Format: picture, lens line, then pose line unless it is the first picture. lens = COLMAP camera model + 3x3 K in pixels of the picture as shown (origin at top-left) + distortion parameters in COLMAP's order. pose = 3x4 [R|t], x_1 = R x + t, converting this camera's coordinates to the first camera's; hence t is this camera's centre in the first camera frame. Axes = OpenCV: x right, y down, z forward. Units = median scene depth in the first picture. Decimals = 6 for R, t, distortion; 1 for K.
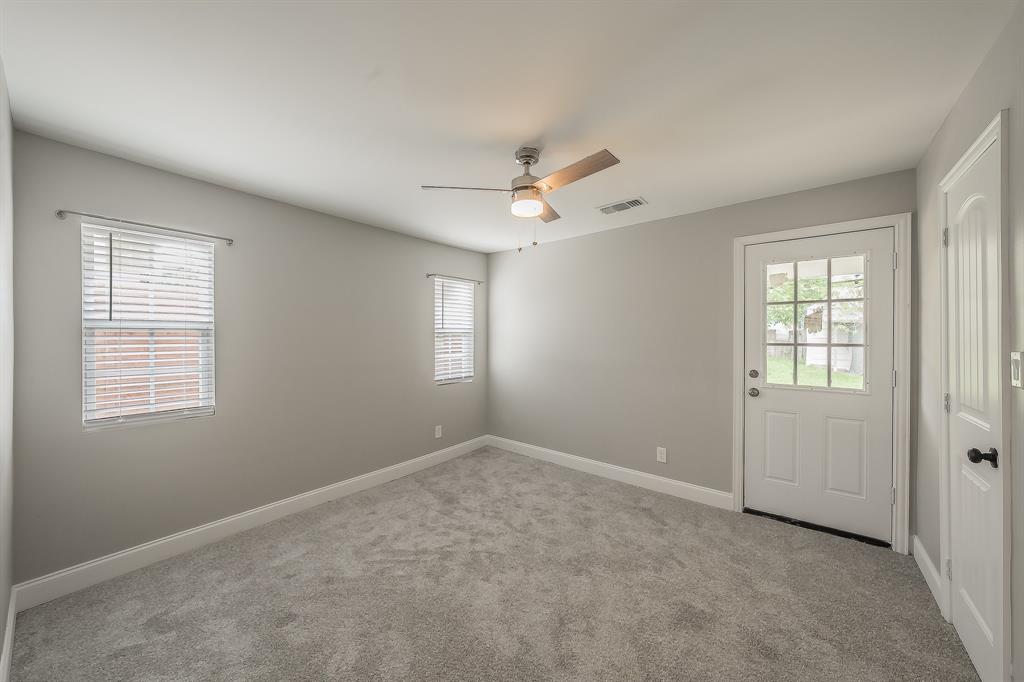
lens RADIAL K [[361.3, 0, 504.8], [0, 361.3, 338.2], [0, 0, 1]] dist [-0.000704, 0.000012]
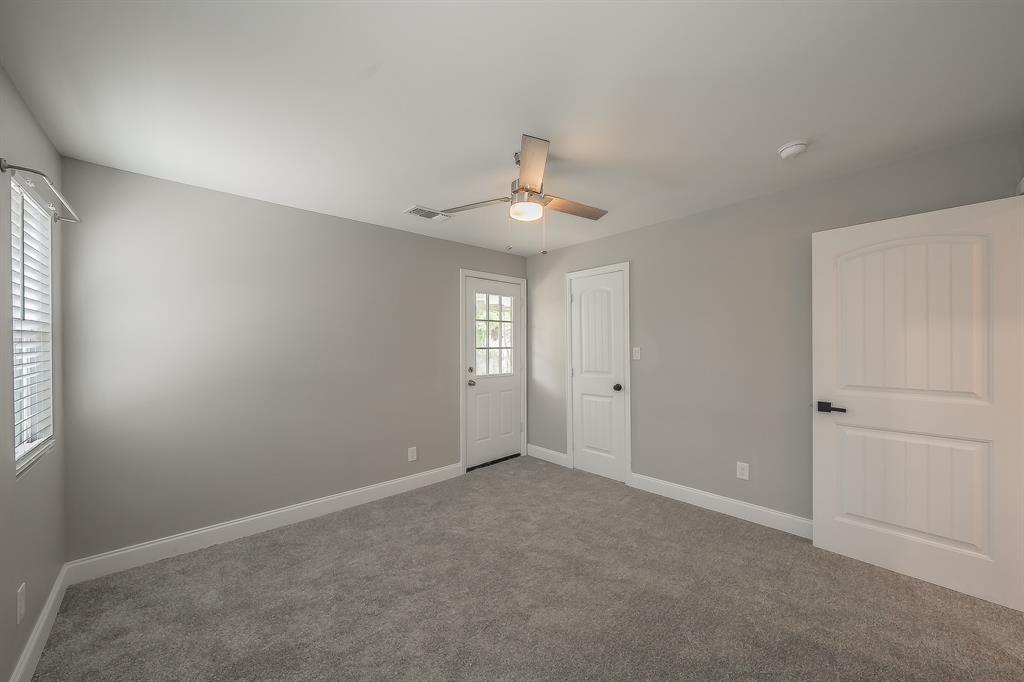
lens RADIAL K [[371.5, 0, 492.5], [0, 371.5, 344.4], [0, 0, 1]] dist [0.000172, 0.000003]
pose [[0.149750, -0.002518, 0.988721, -0.737589], [0.004823, 0.999987, 0.001816, -0.001214], [-0.988712, 0.004497, 0.149760, 0.724570]]
